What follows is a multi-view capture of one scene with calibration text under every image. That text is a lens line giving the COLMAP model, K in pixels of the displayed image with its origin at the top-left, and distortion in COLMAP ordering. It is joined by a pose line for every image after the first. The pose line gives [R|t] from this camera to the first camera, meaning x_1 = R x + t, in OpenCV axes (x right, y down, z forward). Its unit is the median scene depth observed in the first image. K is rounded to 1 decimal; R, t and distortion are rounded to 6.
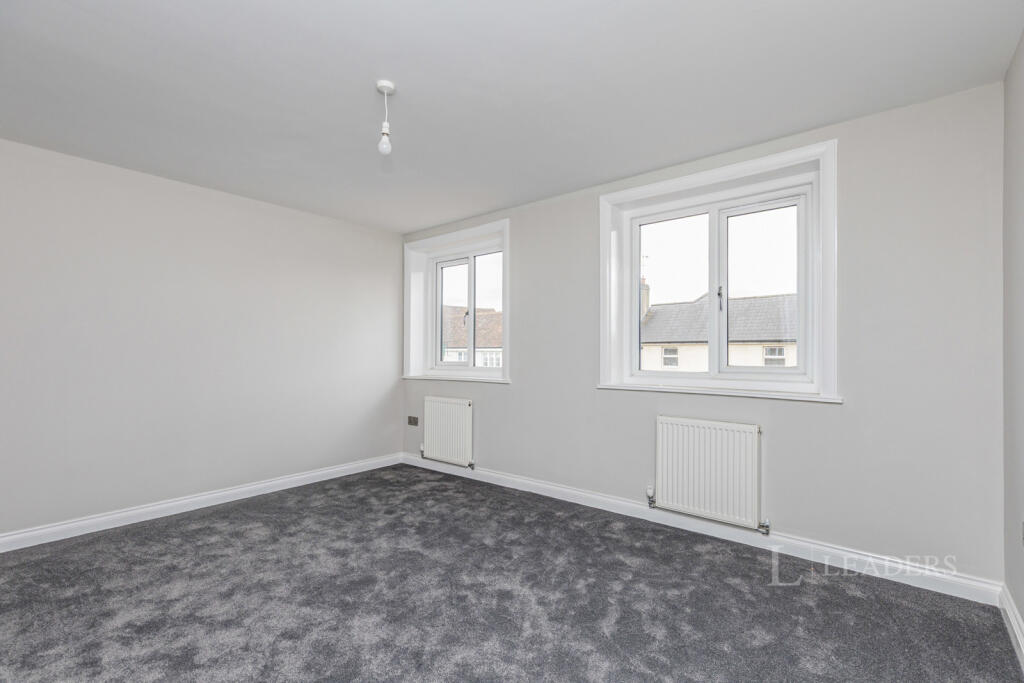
lens RADIAL K [[516.5, 0, 519.8], [0, 516.5, 335.7], [0, 0, 1]] dist [0.013233, -0.001139]
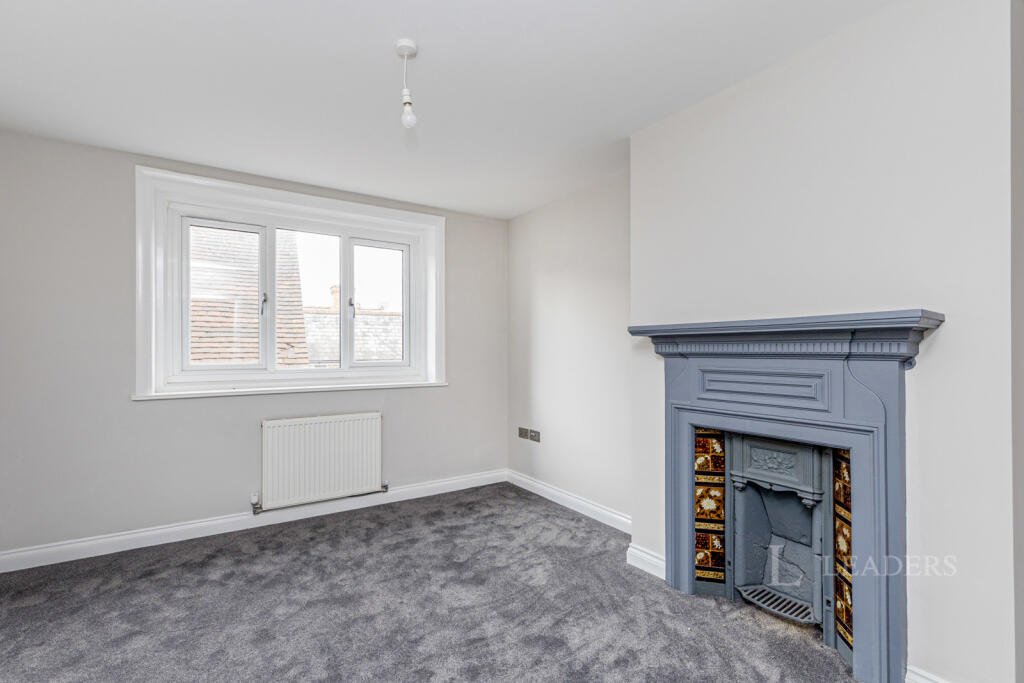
lens RADIAL K [[478.8, 0, 515.8], [0, 478.8, 351.6], [0, 0, 1]] dist [0.006552, 0.002960]
pose [[0.248666, -0.001502, 0.968588, -0.773677], [-0.023214, 0.999702, 0.007510, 0.004184], [-0.968311, -0.024353, 0.248557, 0.454411]]
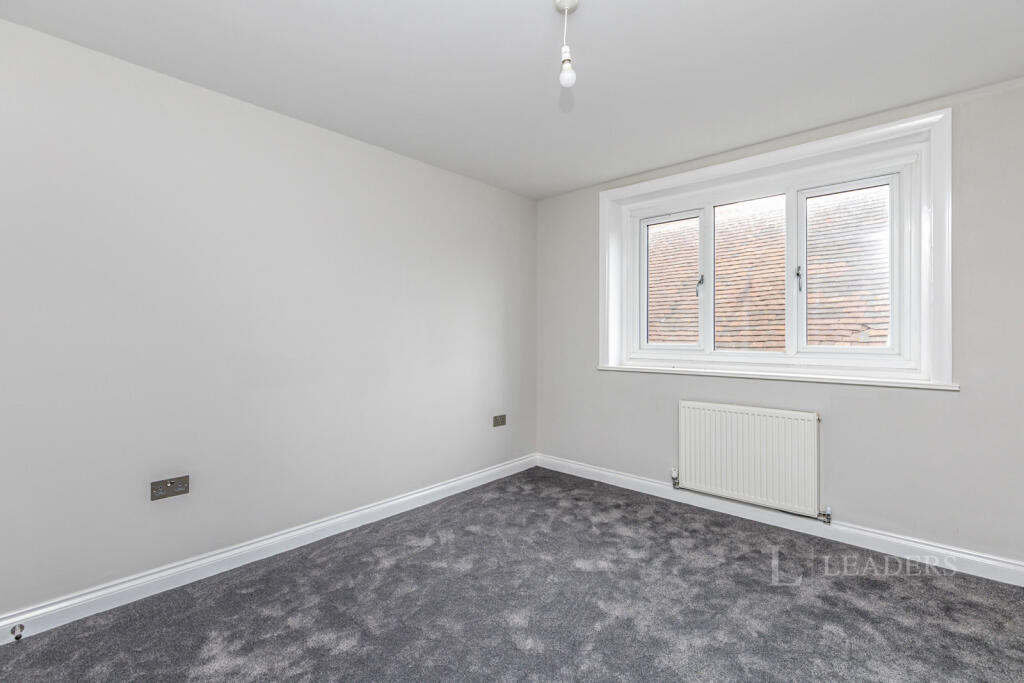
lens RADIAL K [[478.8, 0, 515.2], [0, 478.8, 335.4], [0, 0, 1]] dist [0.006552, 0.002960]
pose [[0.999765, 0.000828, -0.021643, -0.115655], [-0.000275, 0.999673, 0.025551, 0.002537], [0.021657, -0.025539, 0.999439, 0.094848]]
